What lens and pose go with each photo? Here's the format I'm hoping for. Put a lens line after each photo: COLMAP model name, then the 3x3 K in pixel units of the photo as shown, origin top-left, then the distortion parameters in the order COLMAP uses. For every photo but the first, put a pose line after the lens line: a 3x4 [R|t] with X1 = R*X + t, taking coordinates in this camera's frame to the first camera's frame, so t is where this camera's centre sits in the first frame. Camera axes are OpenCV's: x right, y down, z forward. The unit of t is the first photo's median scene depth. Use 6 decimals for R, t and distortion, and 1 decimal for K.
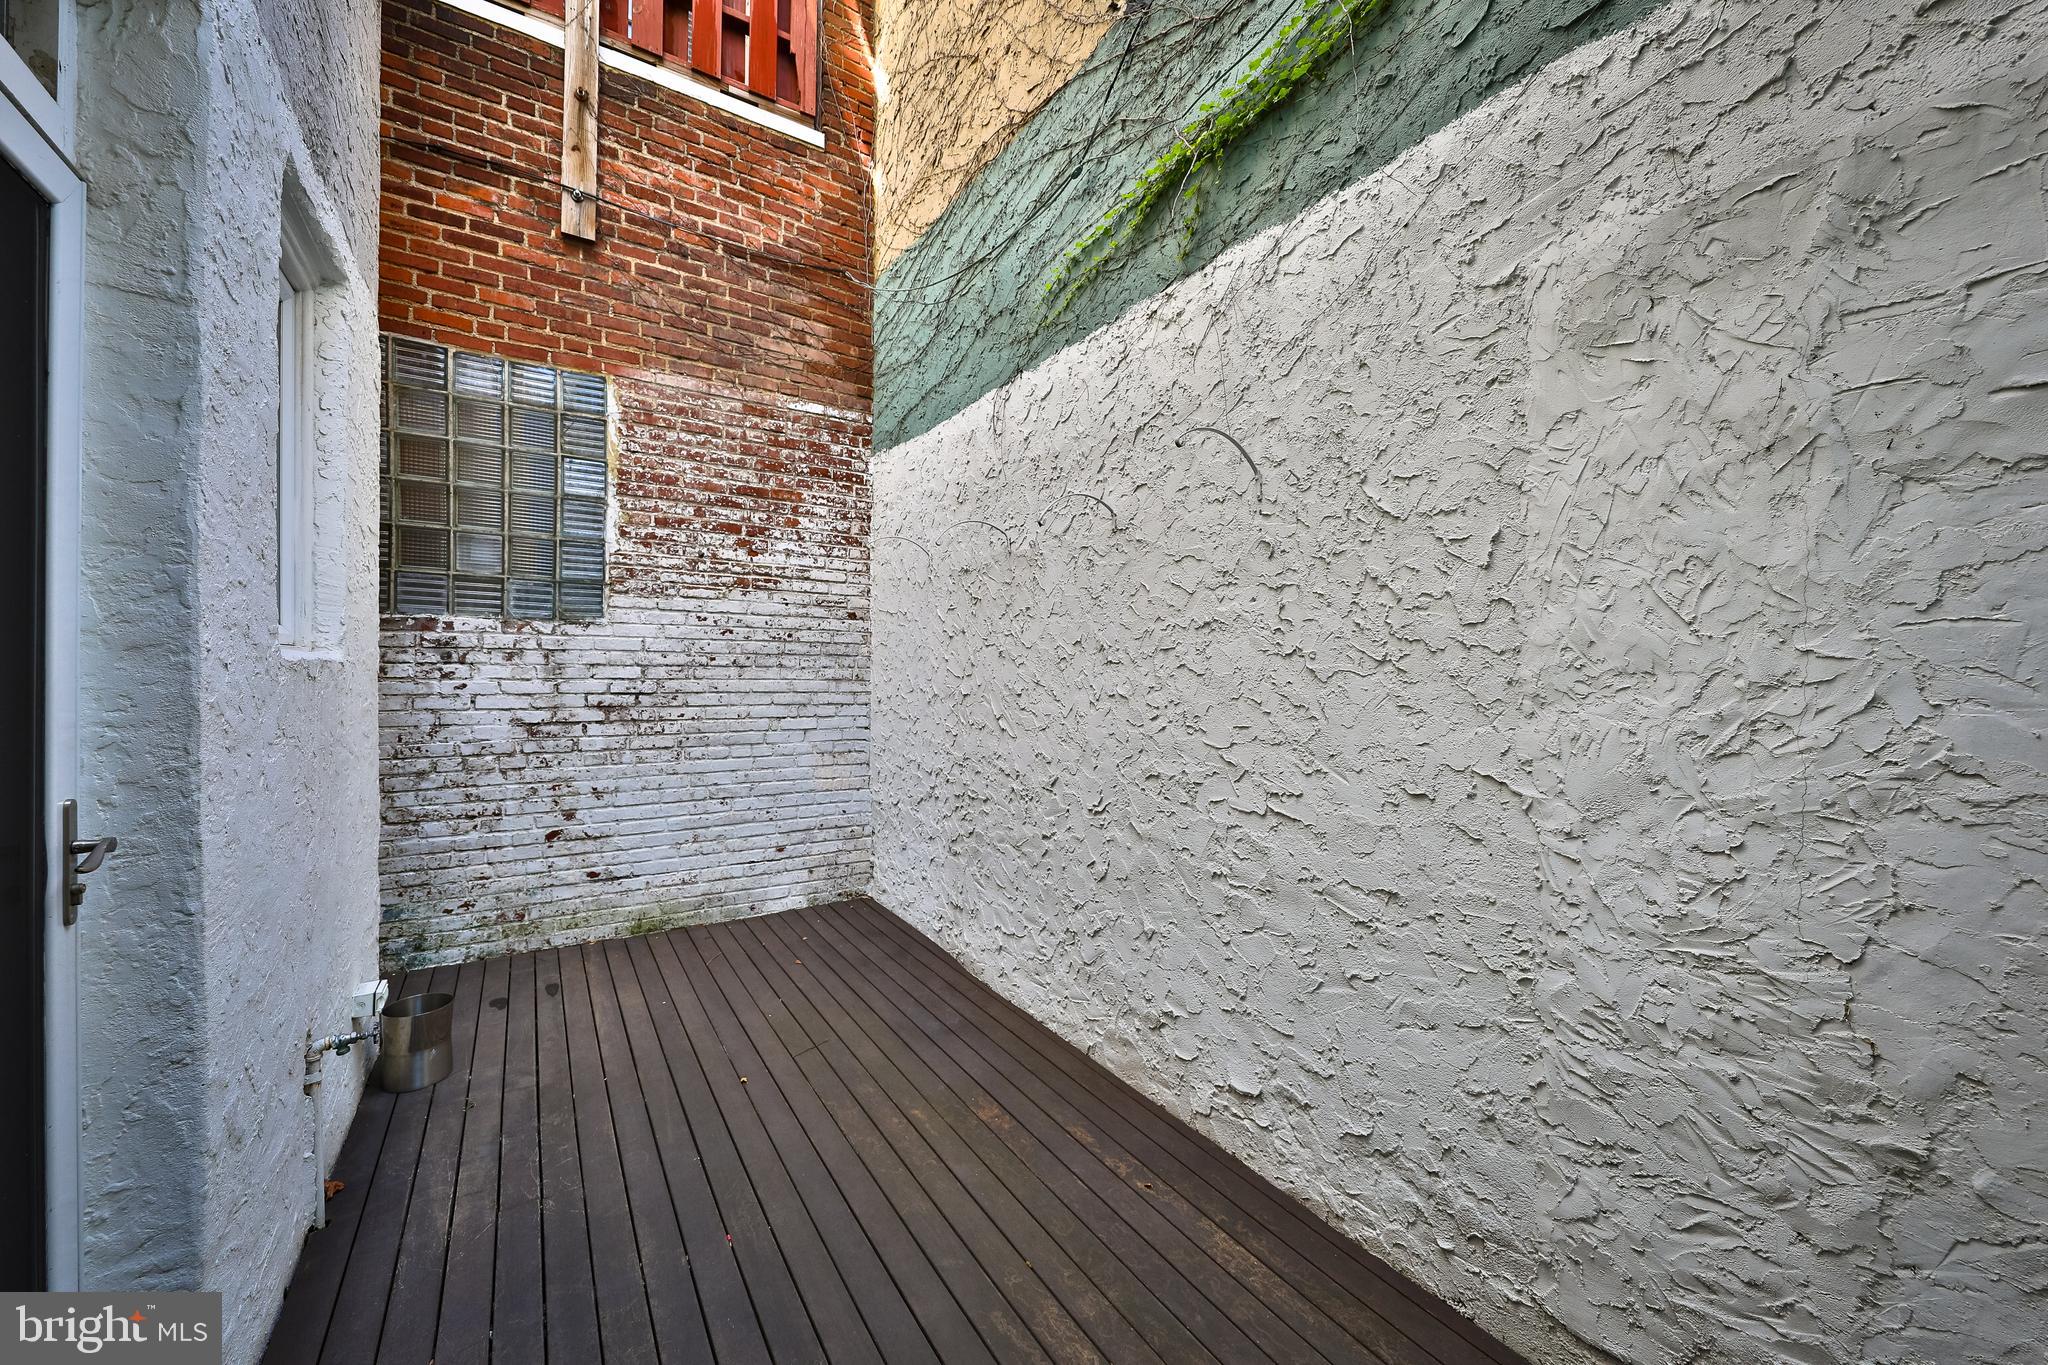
lens RADIAL K [[735.8, 0, 1030.0], [0, 735.8, 674.7], [0, 0, 1]] dist [0.009968, -0.009322]
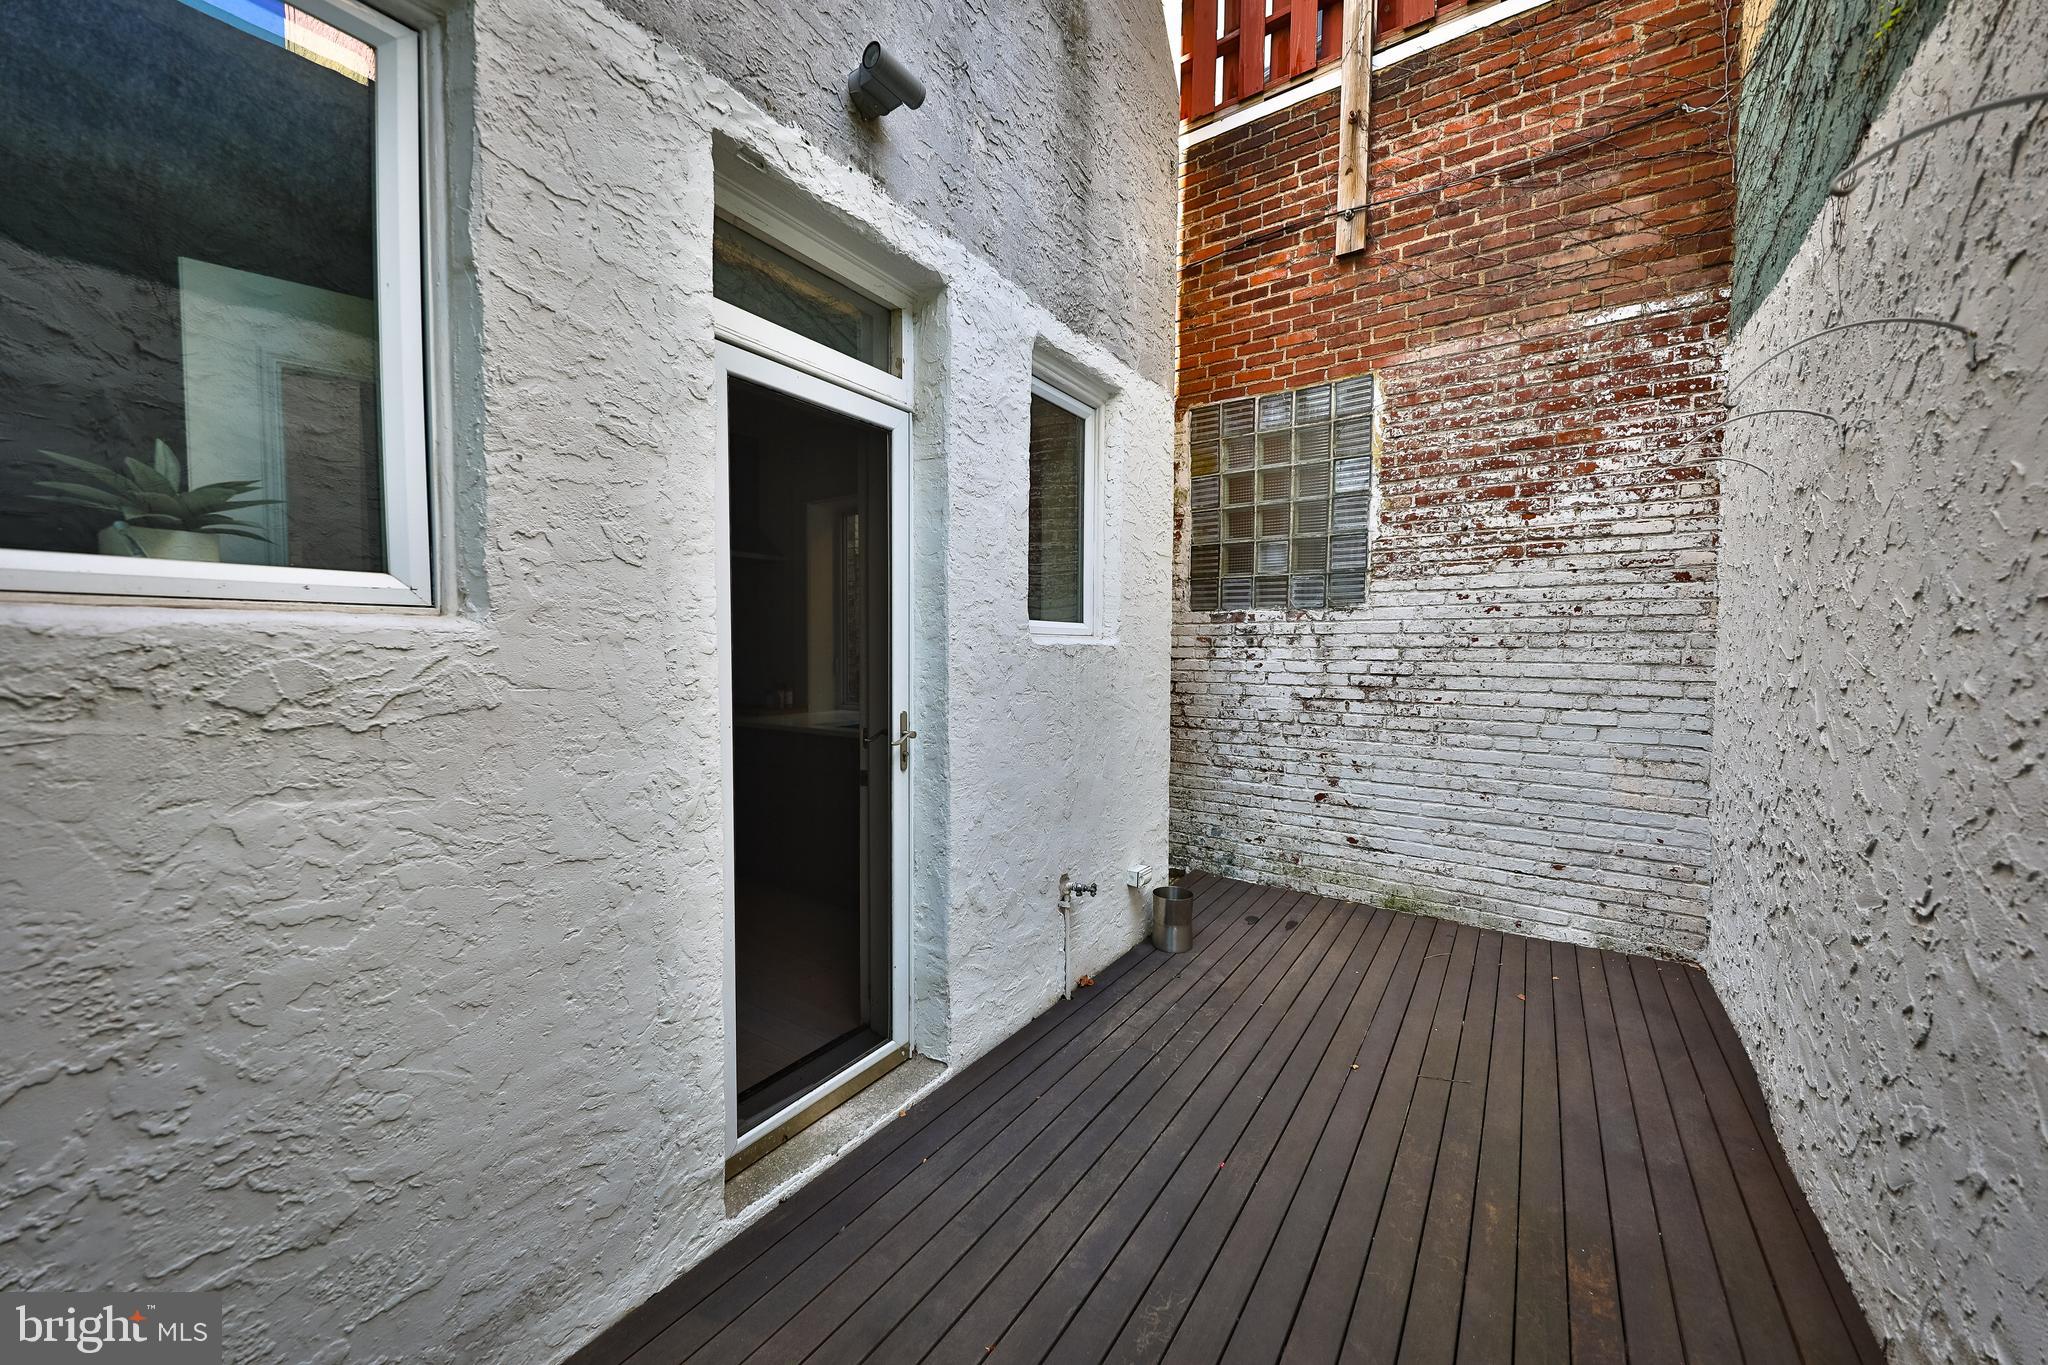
lens RADIAL K [[735.8, 0, 1030.0], [0, 735.8, 674.7], [0, 0, 1]] dist [0.009968, -0.009322]
pose [[0.381408, 0.024199, -0.924090, 0.215351], [-0.005478, 0.999699, 0.023918, 0.003393], [0.924391, -0.004061, 0.381426, 0.141804]]
